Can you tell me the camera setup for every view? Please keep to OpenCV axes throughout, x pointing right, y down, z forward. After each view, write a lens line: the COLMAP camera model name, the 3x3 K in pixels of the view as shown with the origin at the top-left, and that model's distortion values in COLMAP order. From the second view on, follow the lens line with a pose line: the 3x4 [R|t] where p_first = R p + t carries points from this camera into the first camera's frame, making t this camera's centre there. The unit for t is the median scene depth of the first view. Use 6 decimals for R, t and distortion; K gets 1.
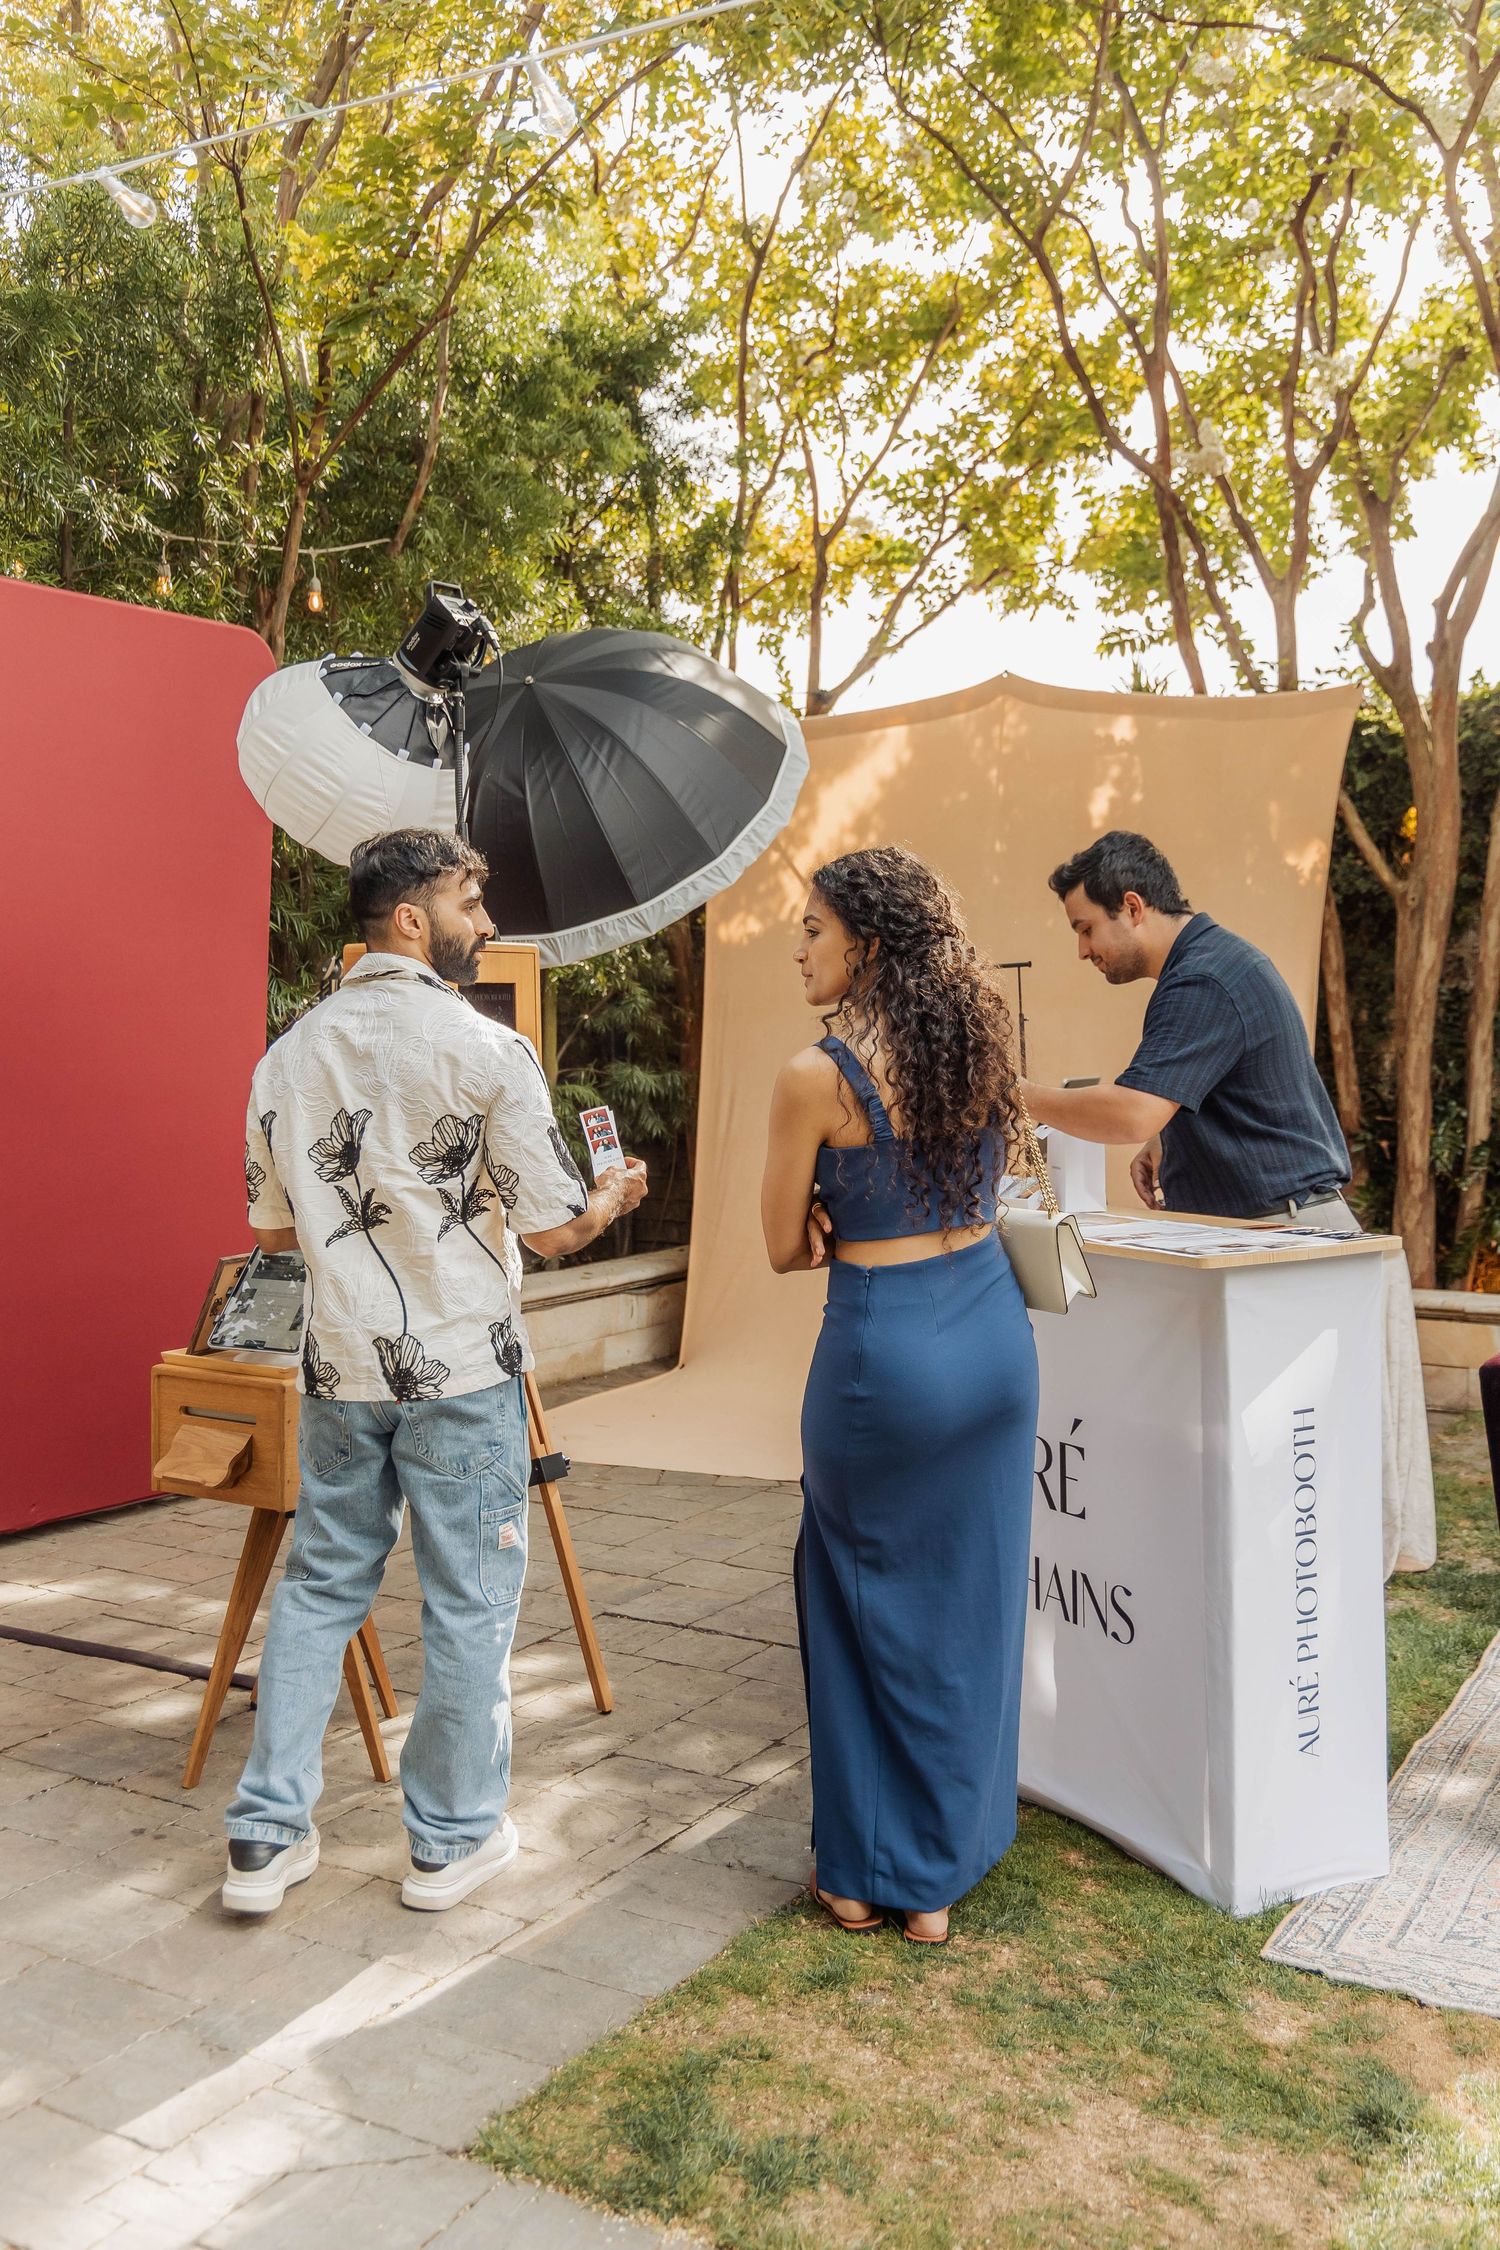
lens RADIAL K [[2139.4, 0, 750.4], [0, 2139.4, 1124.0], [0, 0, 1]] dist [0.002385, 0.095344]
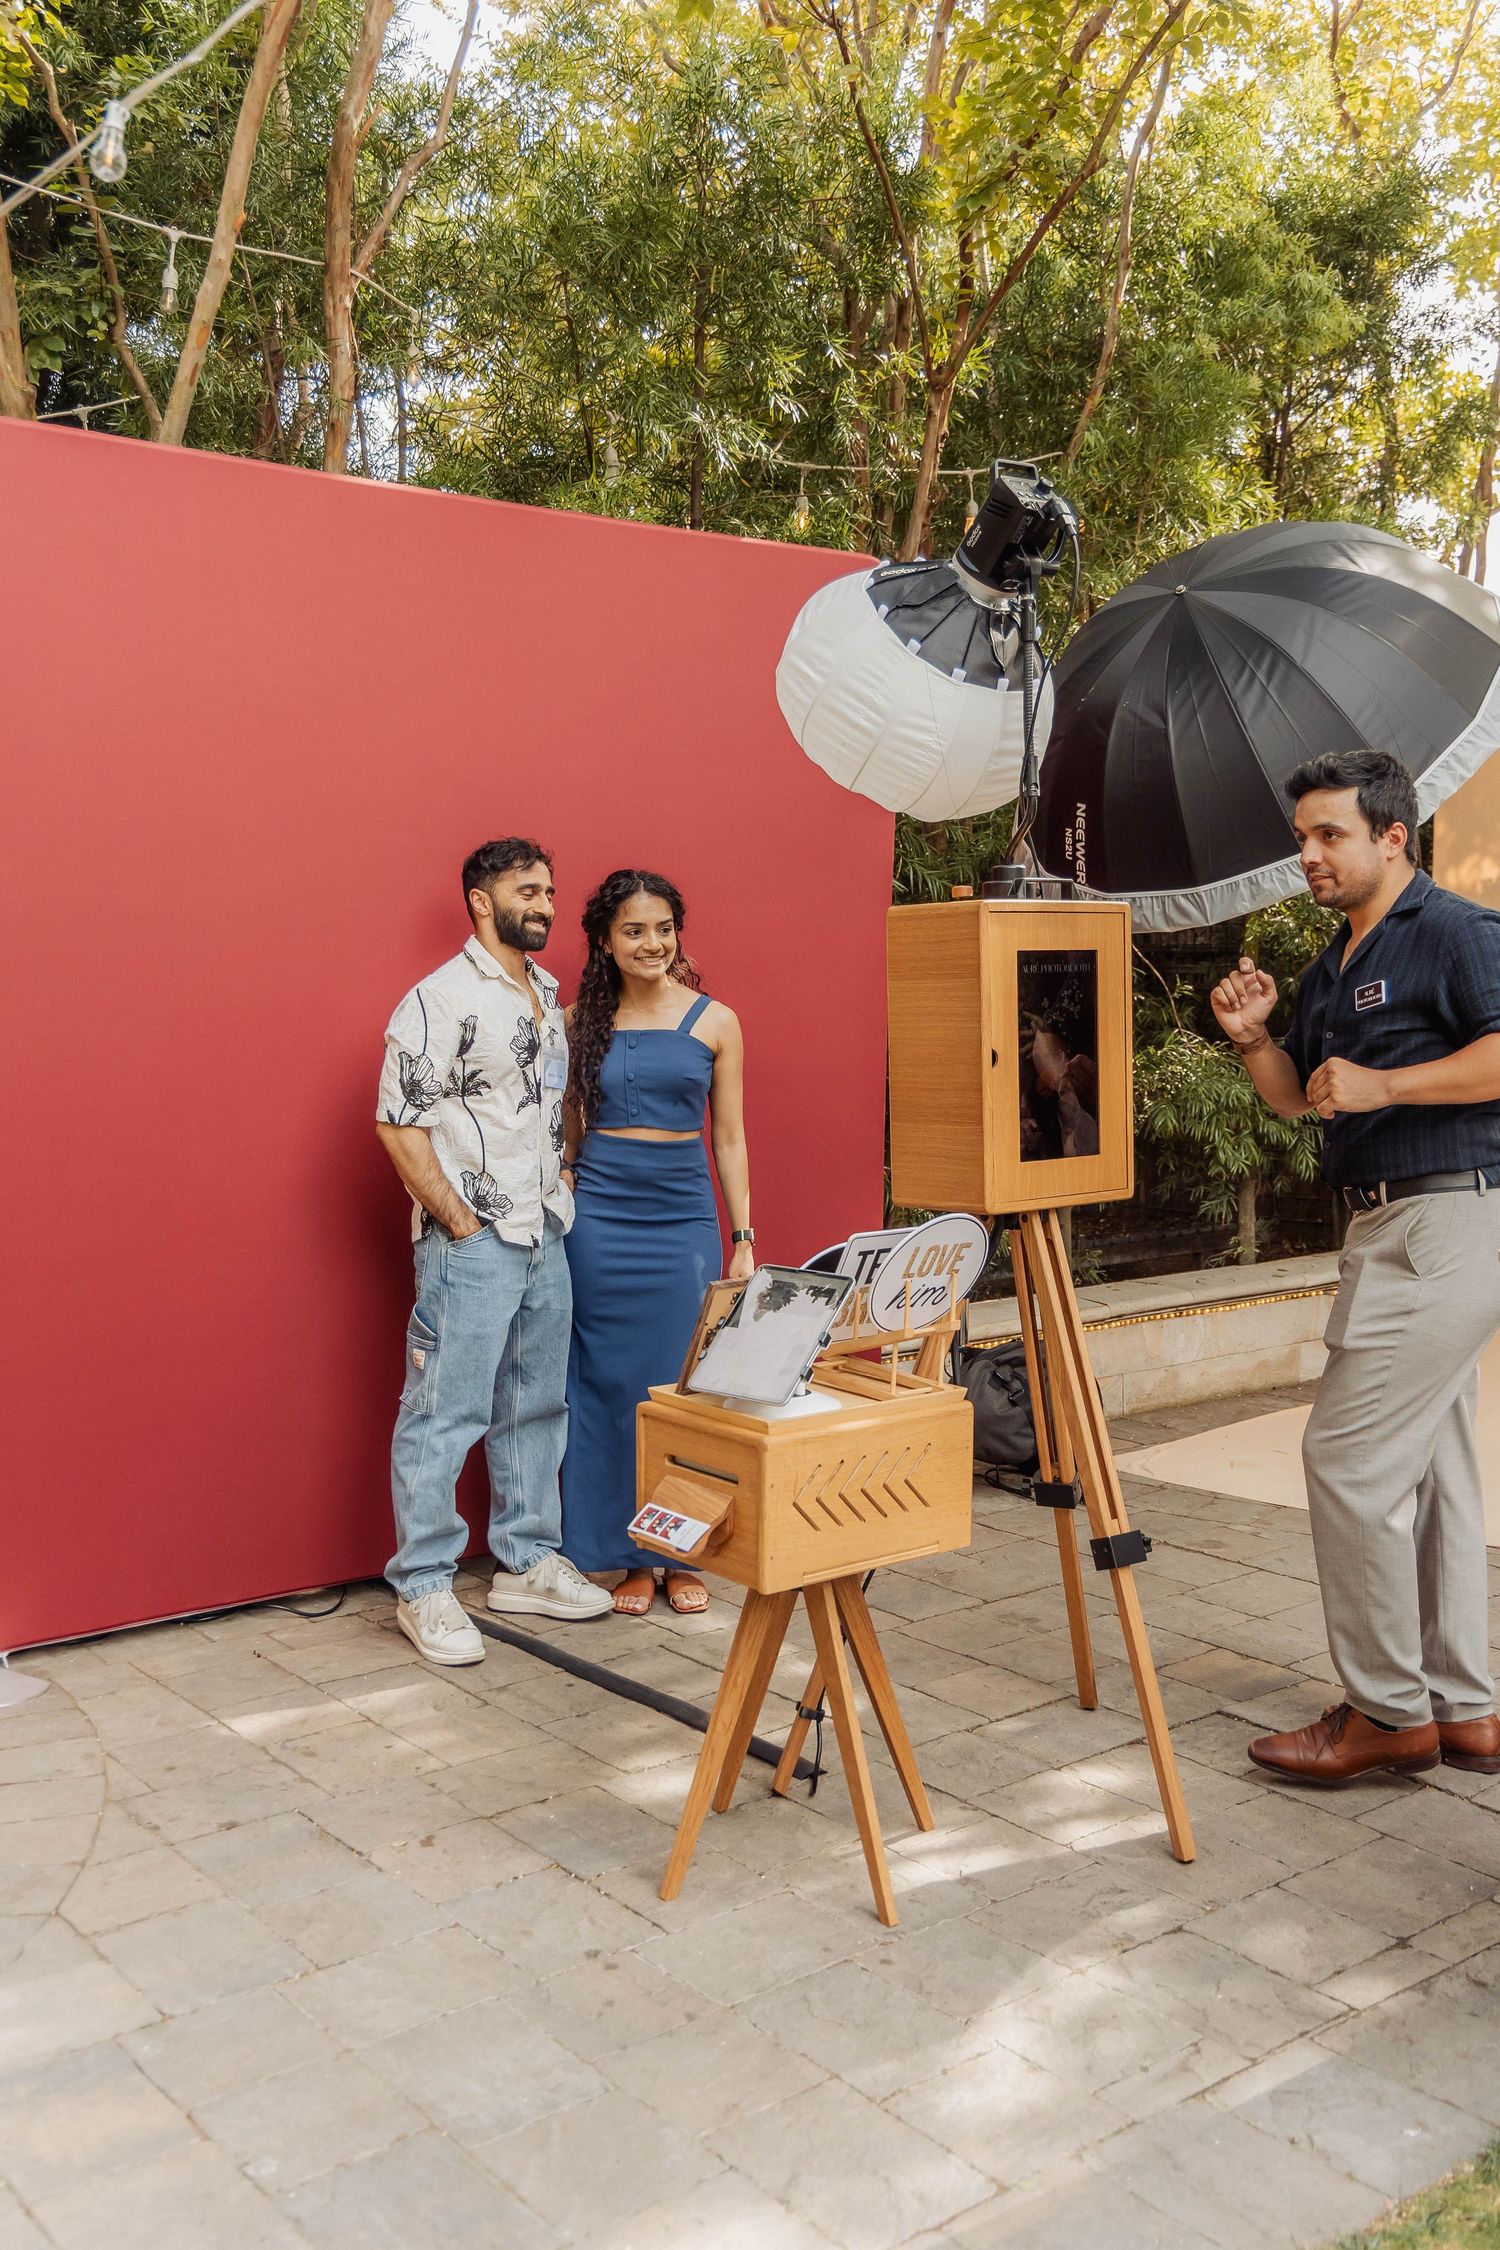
lens RADIAL K [[2107.1, 0, 749.9], [0, 2107.1, 1133.6], [0, 0, 1]] dist [0.017467, 0.025008]
pose [[0.934024, 0.020175, -0.356640, 0.050109], [-0.010926, 0.999550, 0.027930, -0.015464], [0.357043, -0.022191, 0.933824, 0.183784]]
